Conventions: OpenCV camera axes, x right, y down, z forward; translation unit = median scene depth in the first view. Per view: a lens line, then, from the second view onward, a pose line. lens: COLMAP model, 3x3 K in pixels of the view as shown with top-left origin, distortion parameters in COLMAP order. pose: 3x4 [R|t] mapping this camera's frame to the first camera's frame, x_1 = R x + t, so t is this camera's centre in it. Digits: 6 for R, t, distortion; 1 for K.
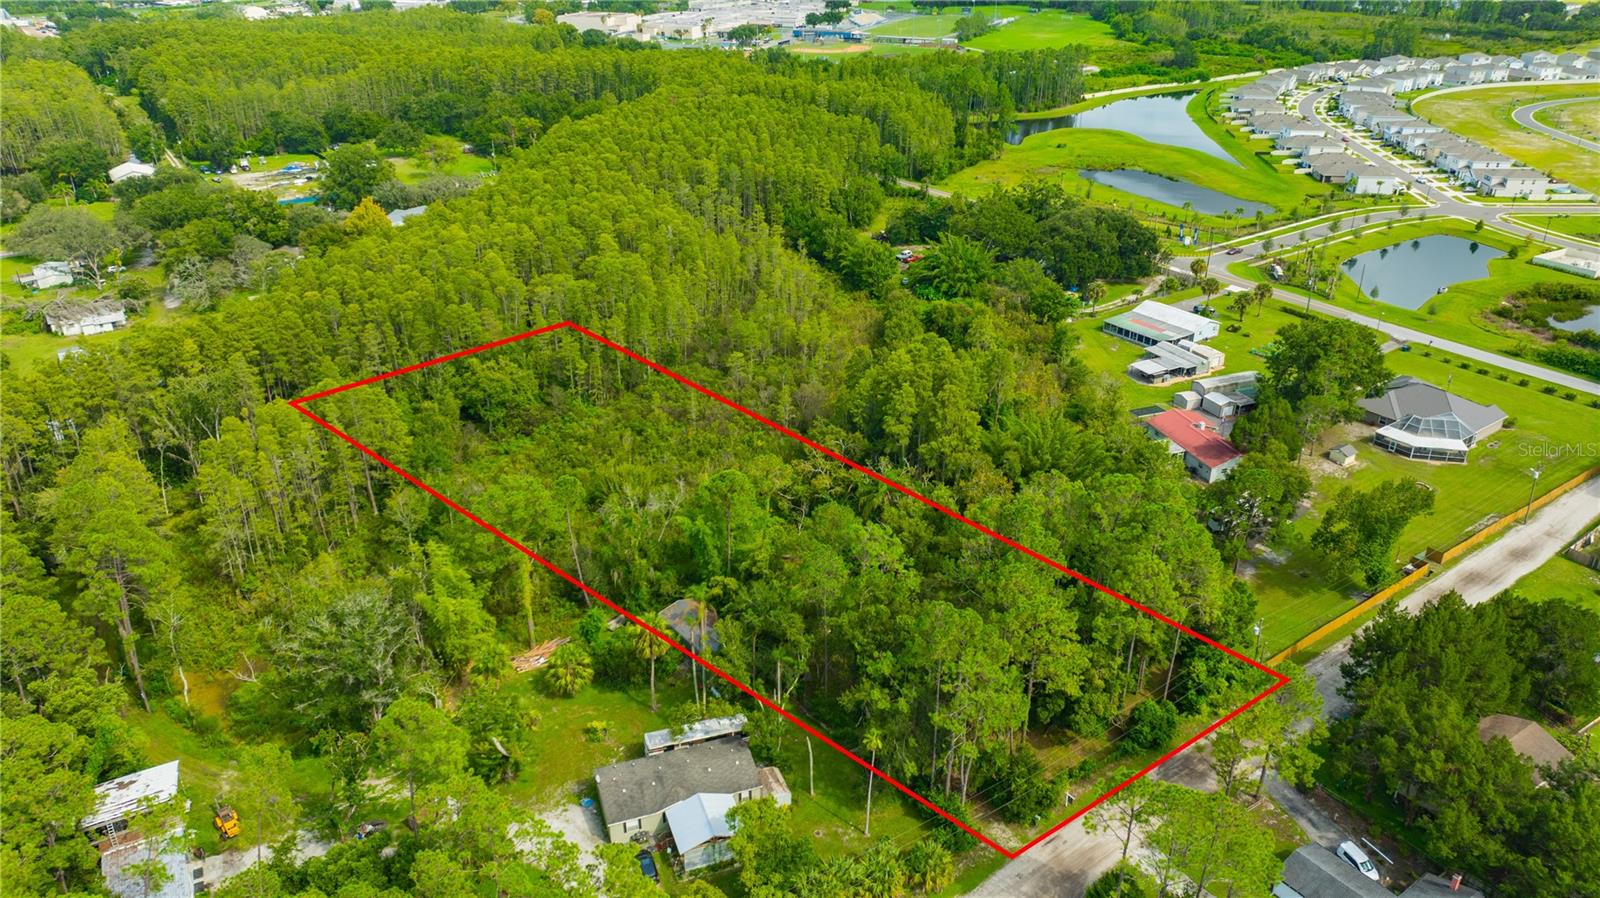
lens RADIAL K [[1123.2, 0, 800.0], [0, 1123.2, 449.0], [0, 0, 1]] dist [-0.042301, 0.056744]
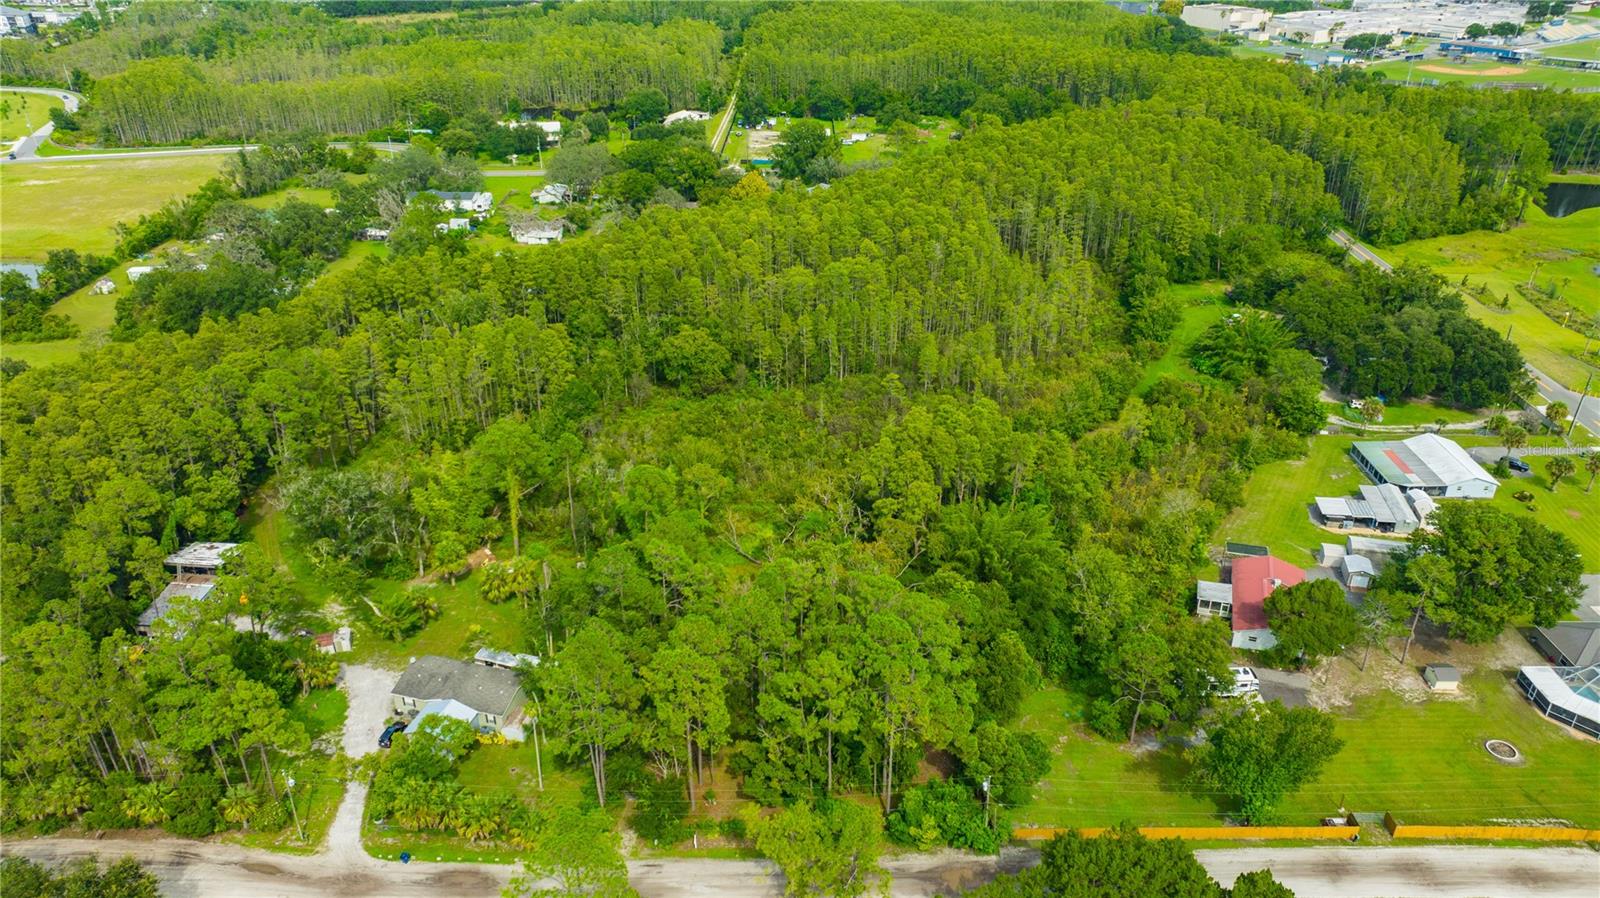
lens RADIAL K [[1123.2, 0, 800.0], [0, 1123.2, 449.0], [0, 0, 1]] dist [-0.042301, 0.056744]
pose [[0.812164, 0.272447, -0.515909, 0.327027], [-0.259367, 0.960689, 0.099026, -0.075461], [0.522607, 0.053385, 0.850900, 0.053477]]
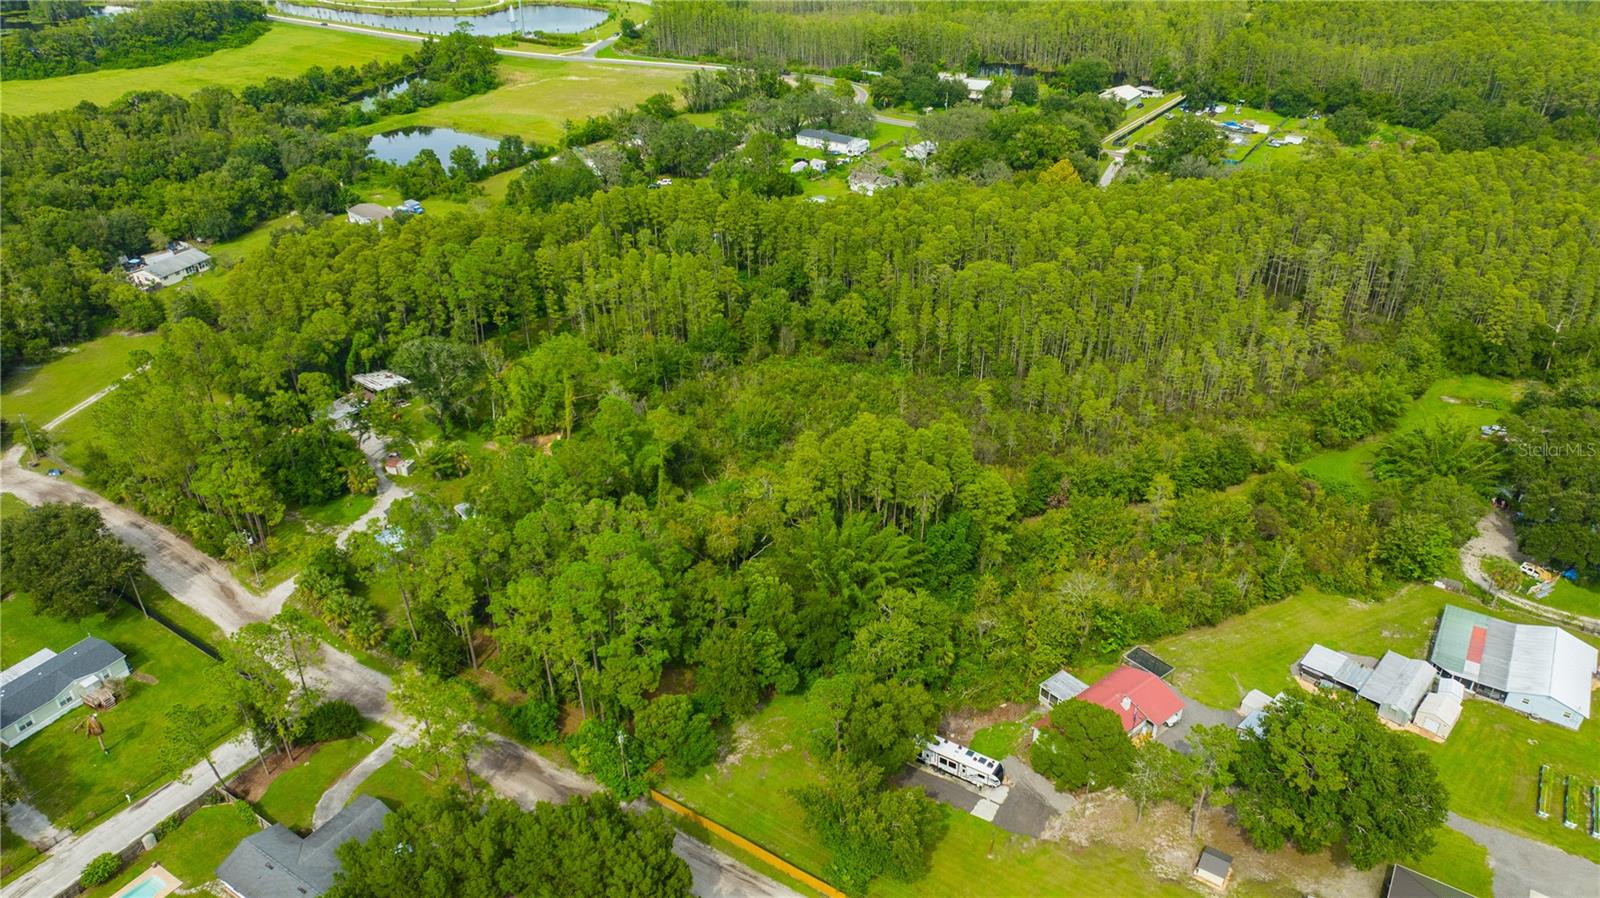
lens RADIAL K [[1123.2, 0, 800.0], [0, 1123.2, 449.0], [0, 0, 1]] dist [-0.042301, 0.056744]
pose [[0.363848, 0.474600, -0.801480, 0.558888], [-0.413093, 0.853428, 0.317829, -0.221891], [0.834847, 0.215445, 0.506572, 0.264085]]
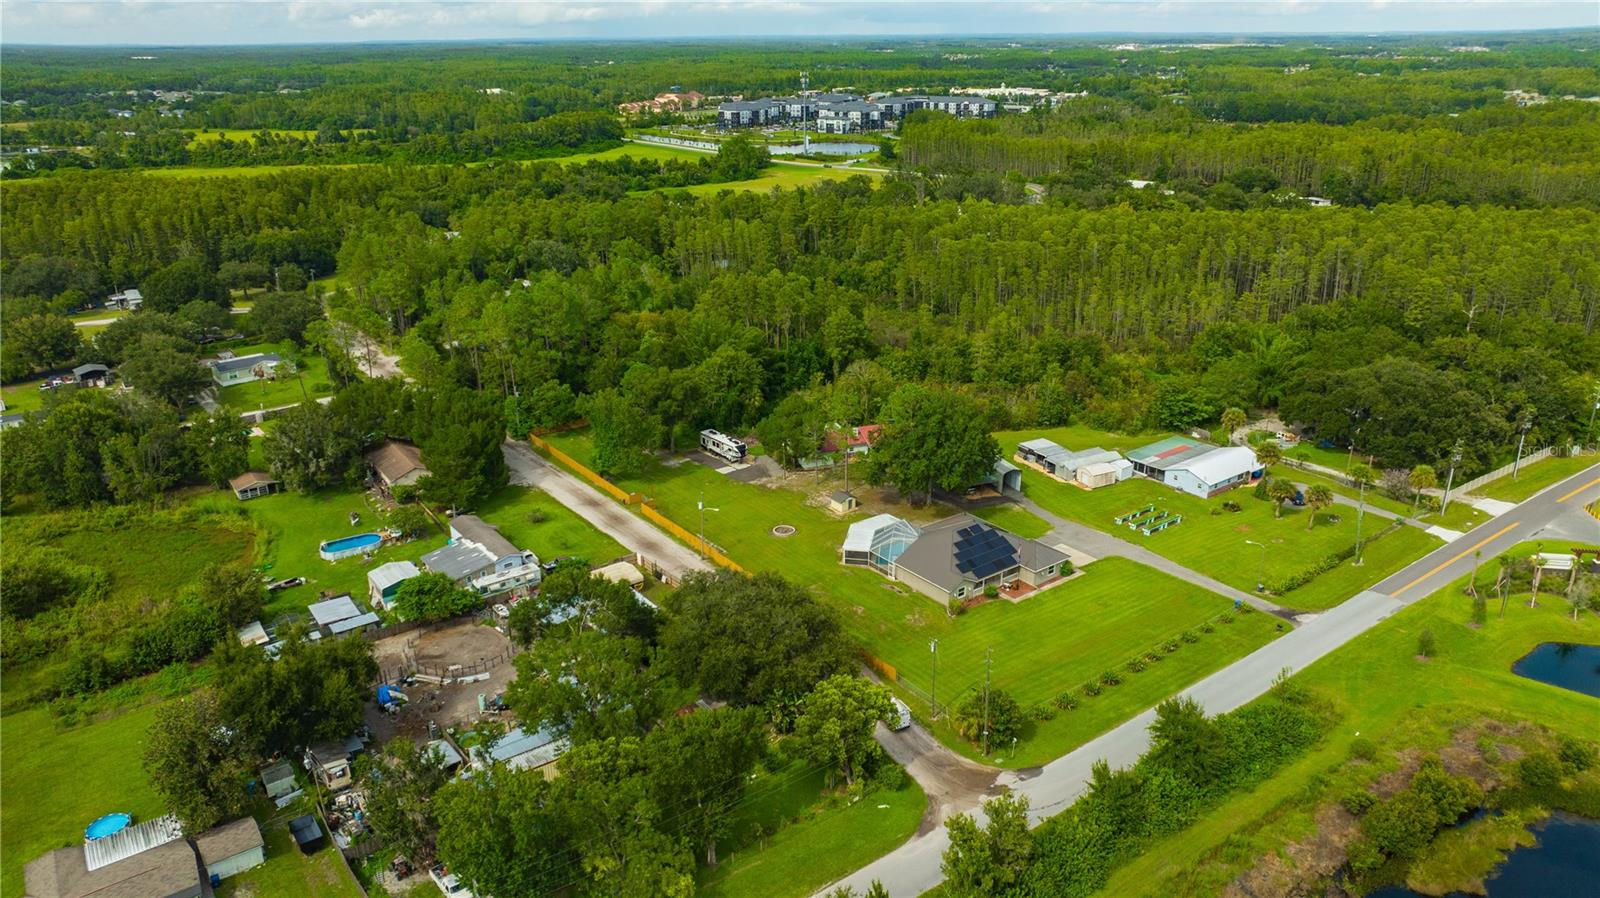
lens RADIAL K [[1123.2, 0, 800.0], [0, 1123.2, 449.0], [0, 0, 1]] dist [-0.042301, 0.056744]
pose [[0.025681, 0.352463, -0.935473, 0.935509], [-0.437925, 0.845179, 0.306420, -0.213030], [0.898644, 0.401798, 0.176058, 0.531231]]
